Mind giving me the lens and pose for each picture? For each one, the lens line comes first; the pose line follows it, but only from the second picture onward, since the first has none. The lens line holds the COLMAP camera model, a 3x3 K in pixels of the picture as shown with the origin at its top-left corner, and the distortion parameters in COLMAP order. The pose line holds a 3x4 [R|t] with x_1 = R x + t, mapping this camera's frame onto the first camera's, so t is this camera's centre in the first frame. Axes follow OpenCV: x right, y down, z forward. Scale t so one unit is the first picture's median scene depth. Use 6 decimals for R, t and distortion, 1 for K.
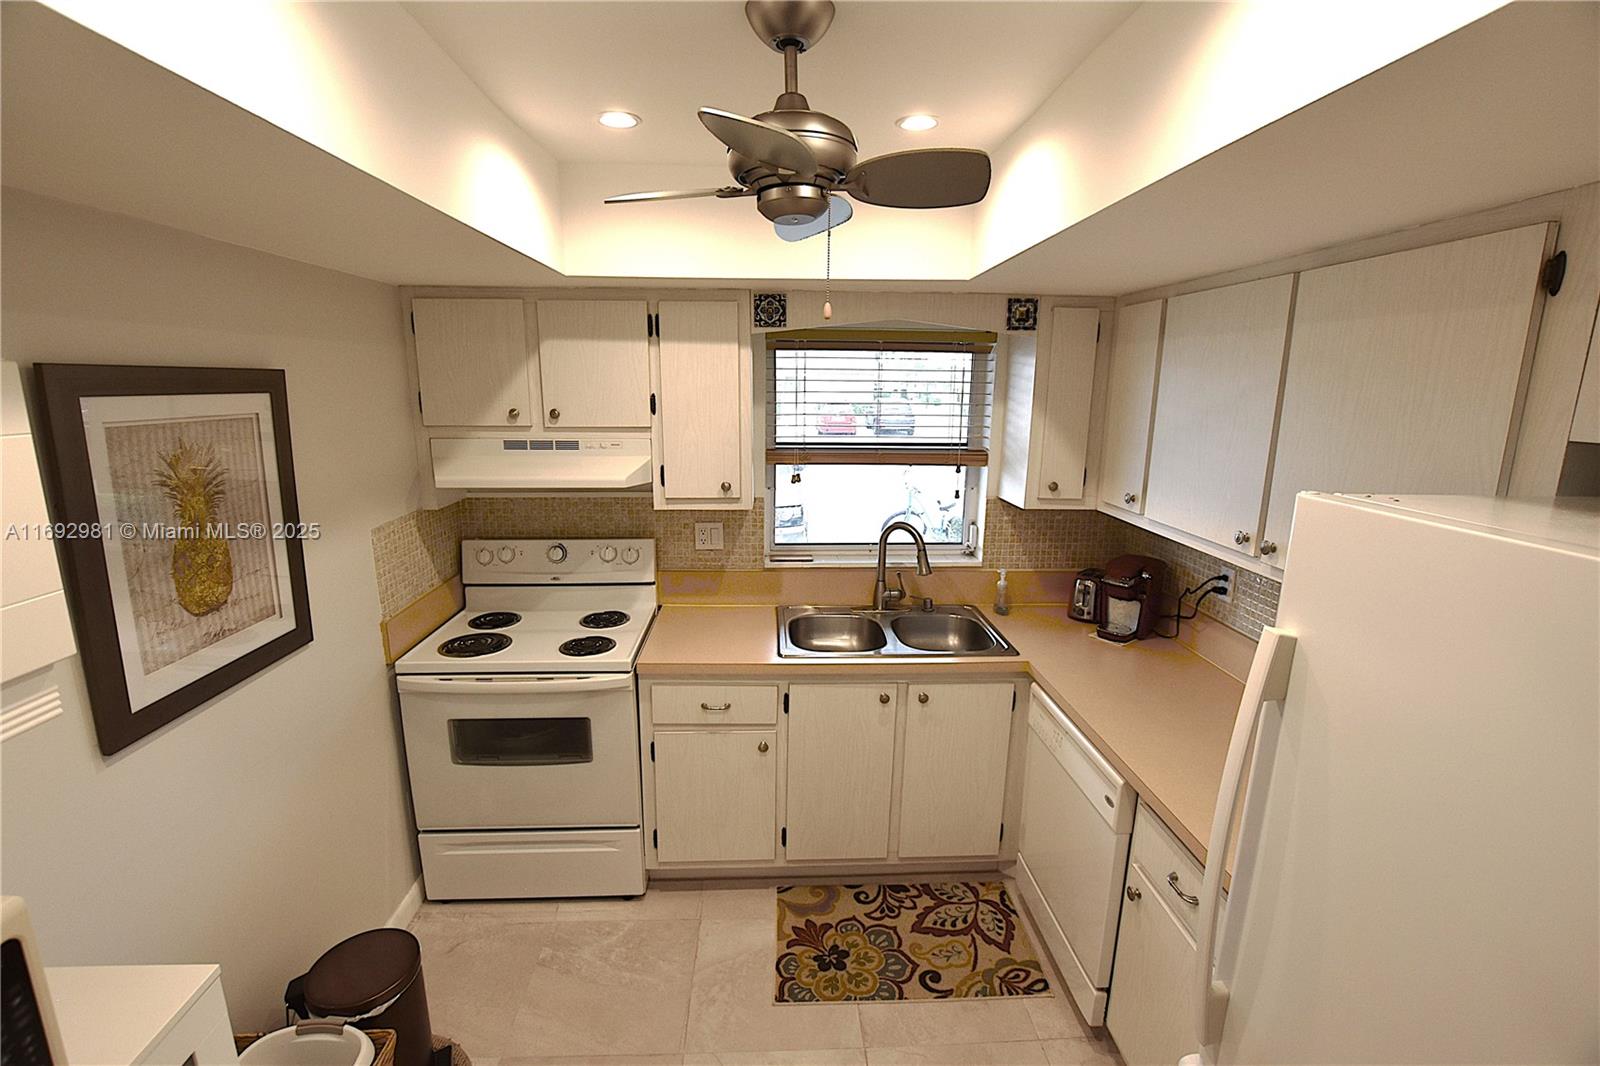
lens RADIAL K [[707.5, 0, 802.8], [0, 707.5, 530.2], [0, 0, 1]] dist [-0.028164, 0.002233]
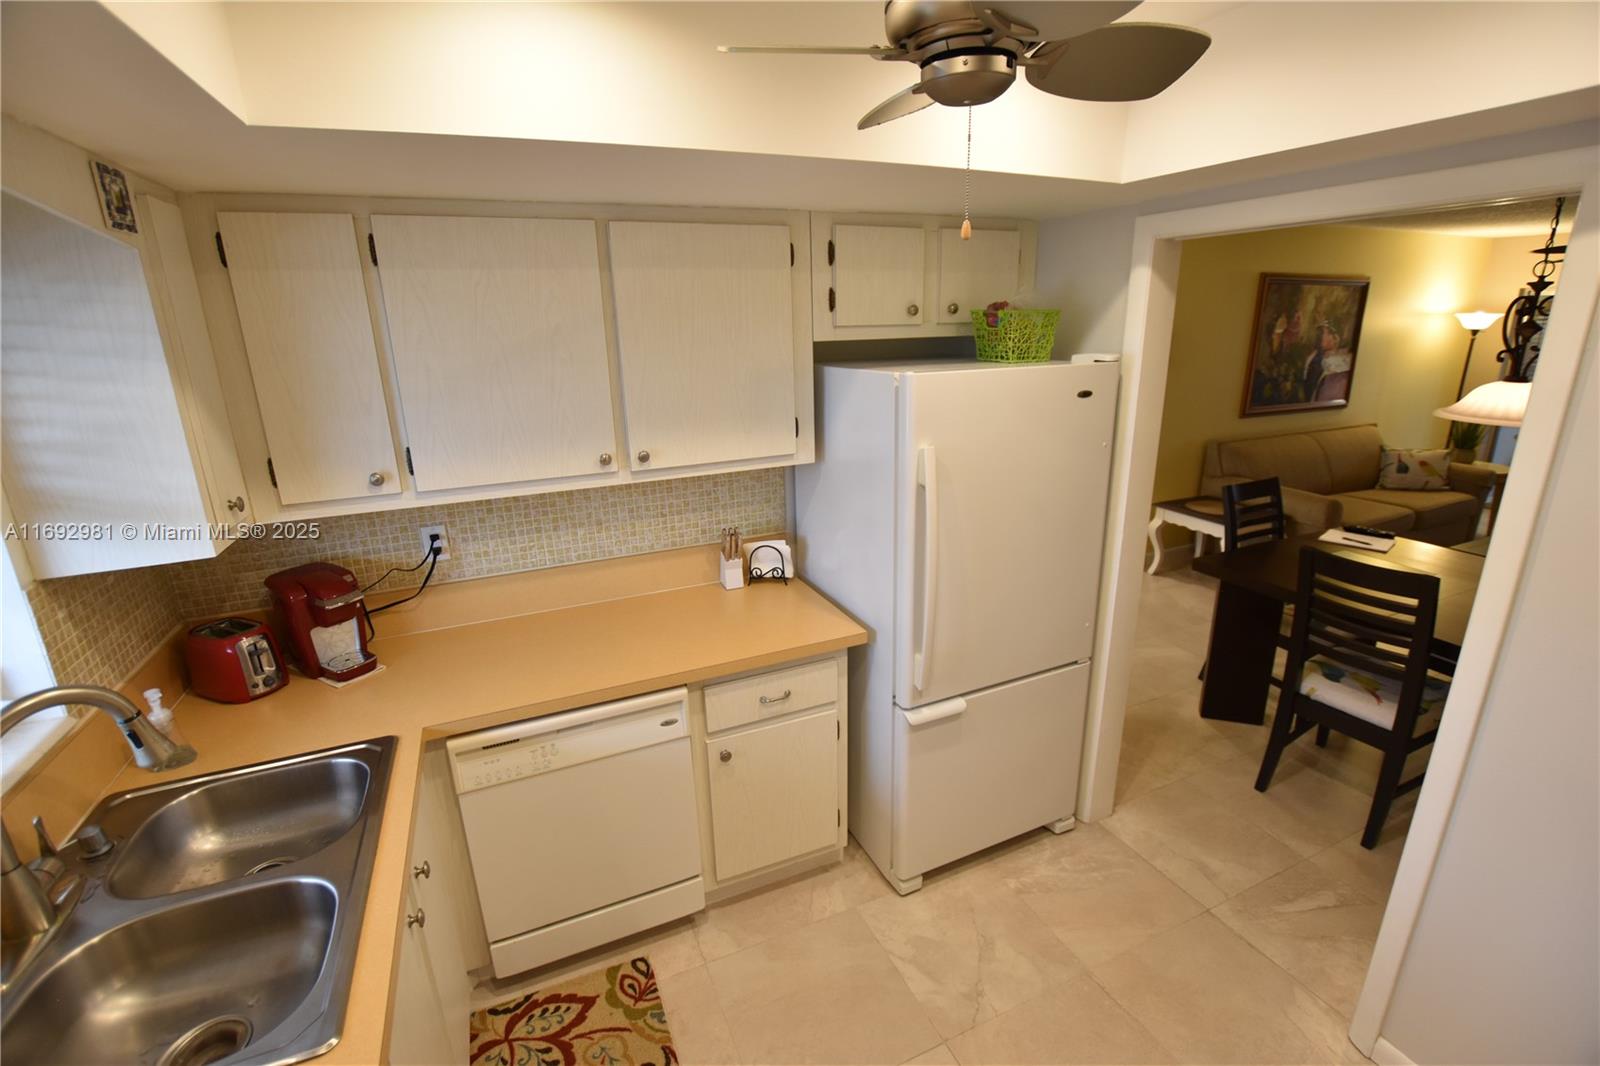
lens RADIAL K [[707.5, 0, 800.2], [0, 707.5, 534.5], [0, 0, 1]] dist [-0.028164, 0.002233]
pose [[-0.358285, -0.269566, 0.893849, -0.388724], [0.211944, 0.908928, 0.359068, -0.161527], [-0.909237, 0.318094, -0.268522, 0.775989]]
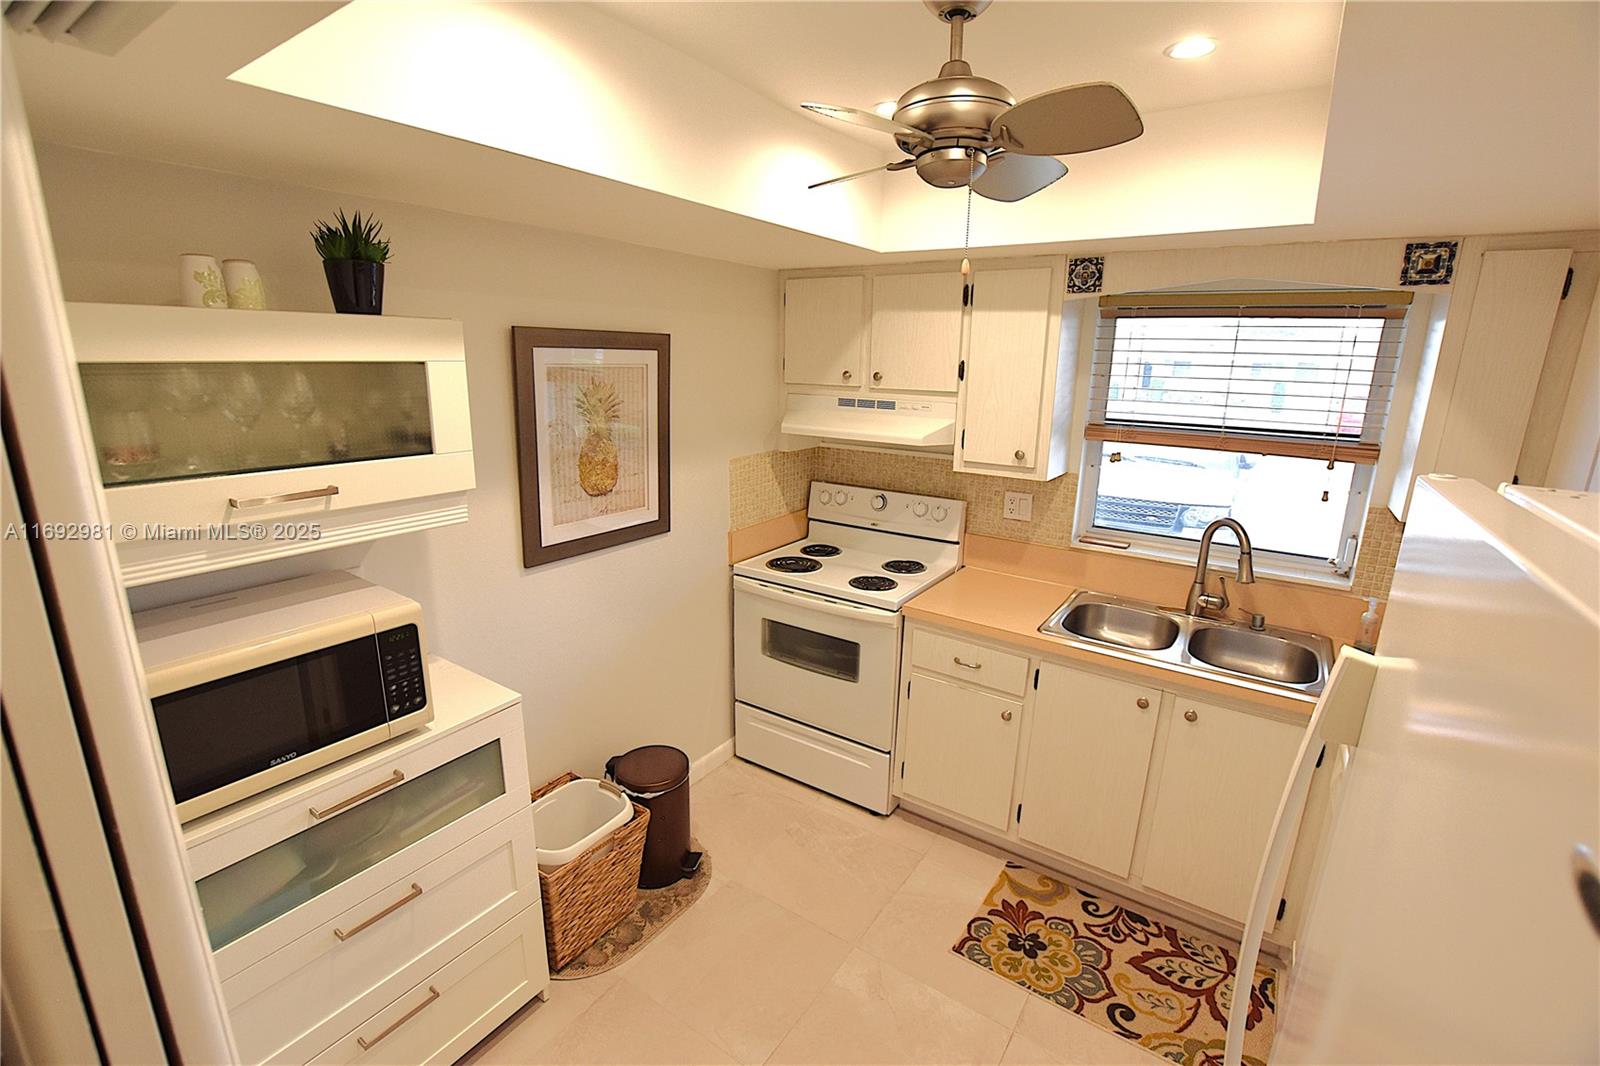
lens RADIAL K [[707.5, 0, 804.4], [0, 707.5, 528.7], [0, 0, 1]] dist [-0.028164, 0.002233]
pose [[0.798661, 0.150419, -0.582680, 0.256885], [-0.137029, 0.988278, 0.067303, 0.016743], [0.585973, 0.026091, 0.809910, 0.014965]]
